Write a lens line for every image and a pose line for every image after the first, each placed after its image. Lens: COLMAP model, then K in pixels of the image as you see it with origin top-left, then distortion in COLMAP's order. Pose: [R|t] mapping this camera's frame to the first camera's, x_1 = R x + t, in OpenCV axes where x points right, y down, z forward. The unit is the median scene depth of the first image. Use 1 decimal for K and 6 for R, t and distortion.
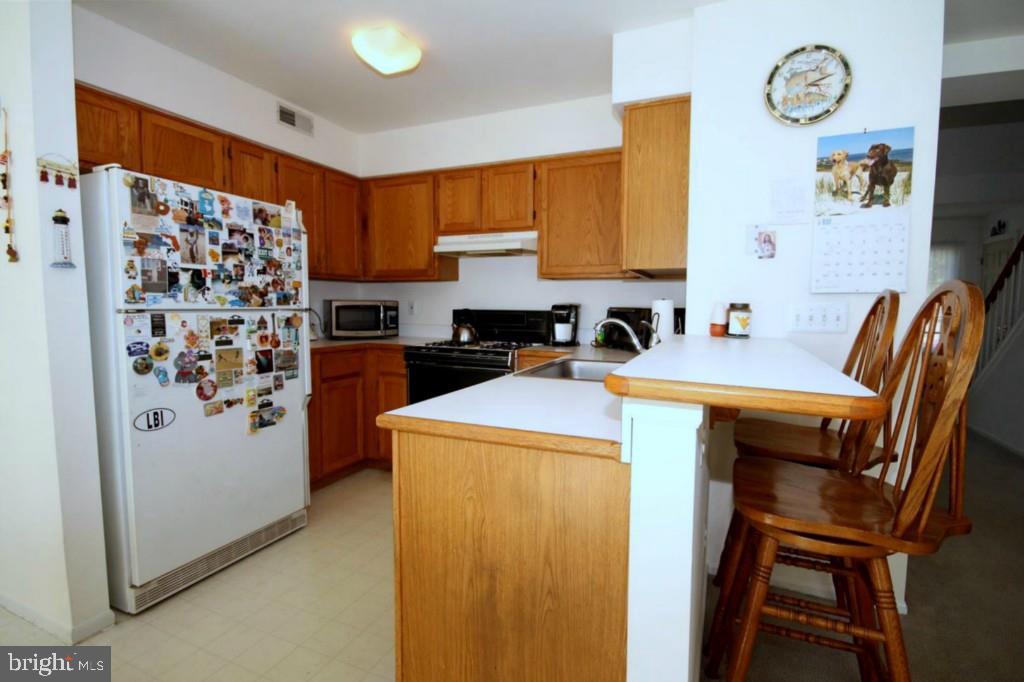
lens RADIAL K [[489.4, 0, 527.2], [0, 489.4, 341.4], [0, 0, 1]] dist [0.001659, 0.000262]
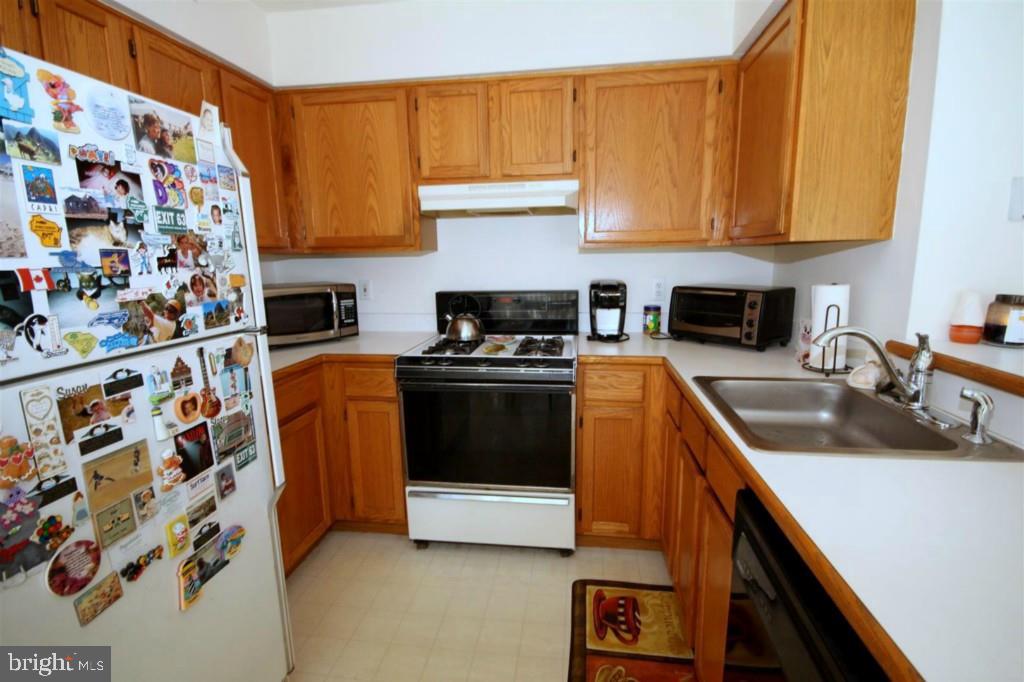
lens RADIAL K [[470.2, 0, 521.4], [0, 470.2, 339.3], [0, 0, 1]] dist [0.013934, -0.015950]
pose [[0.961645, -0.072316, 0.264594, -0.353100], [0.045590, 0.993342, 0.105797, -0.103589], [-0.270483, -0.089676, 0.958539, 0.496202]]
